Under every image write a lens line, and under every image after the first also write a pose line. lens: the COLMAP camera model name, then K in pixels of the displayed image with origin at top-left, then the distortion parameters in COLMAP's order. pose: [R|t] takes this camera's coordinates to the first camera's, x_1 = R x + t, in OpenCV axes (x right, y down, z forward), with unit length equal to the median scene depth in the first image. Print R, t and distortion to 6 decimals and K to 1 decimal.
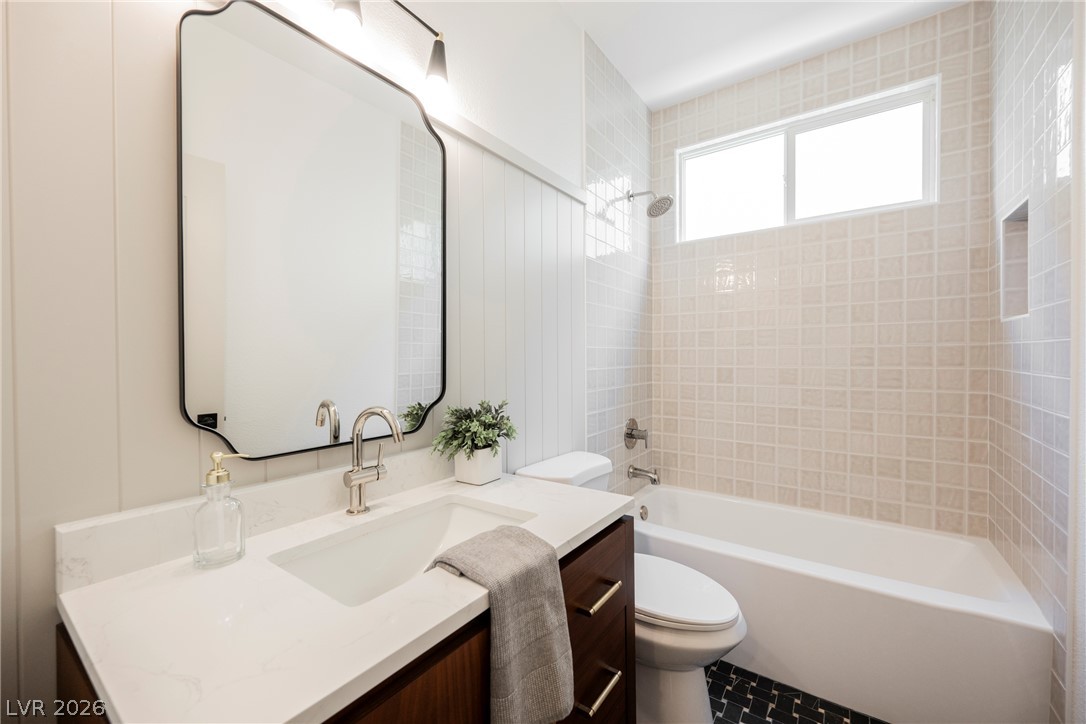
lens RADIAL K [[419.4, 0, 548.1], [0, 419.4, 361.4], [0, 0, 1]] dist [-0.000742, 0.000680]
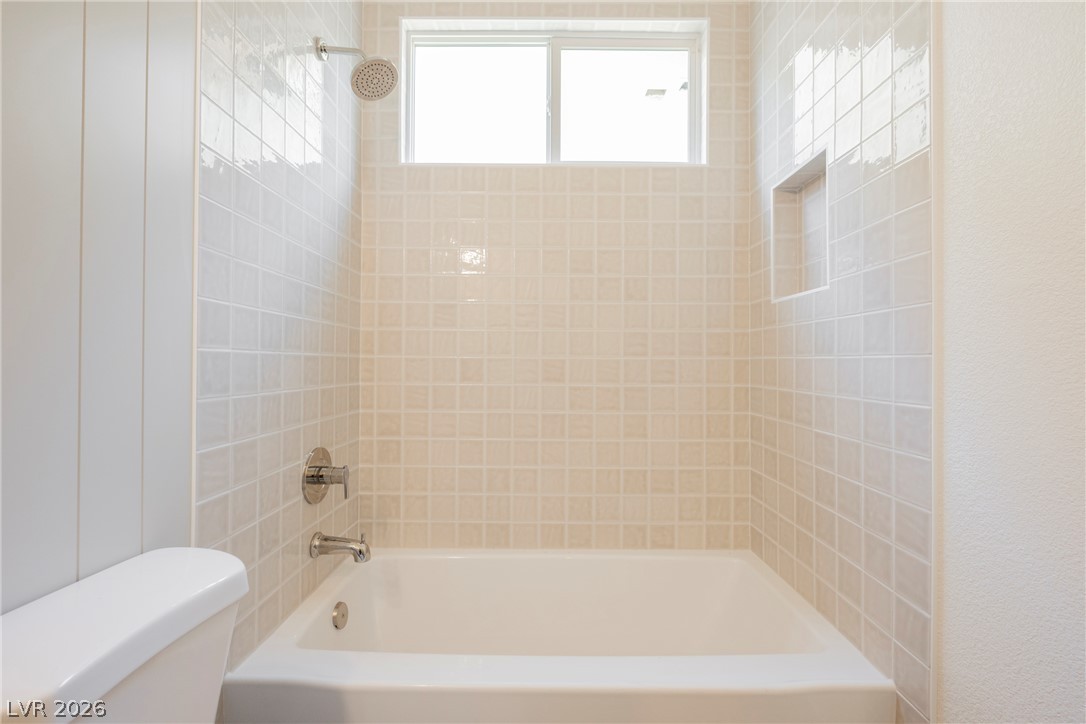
lens RADIAL K [[466.9, 0, 545.1], [0, 466.9, 362.6], [0, 0, 1]] dist [-0.005437, -0.000545]
pose [[0.818649, 0.010947, 0.574190, 0.099299], [-0.004650, 0.999912, -0.012434, 0.033614], [-0.574275, 0.007509, 0.818628, 0.359075]]
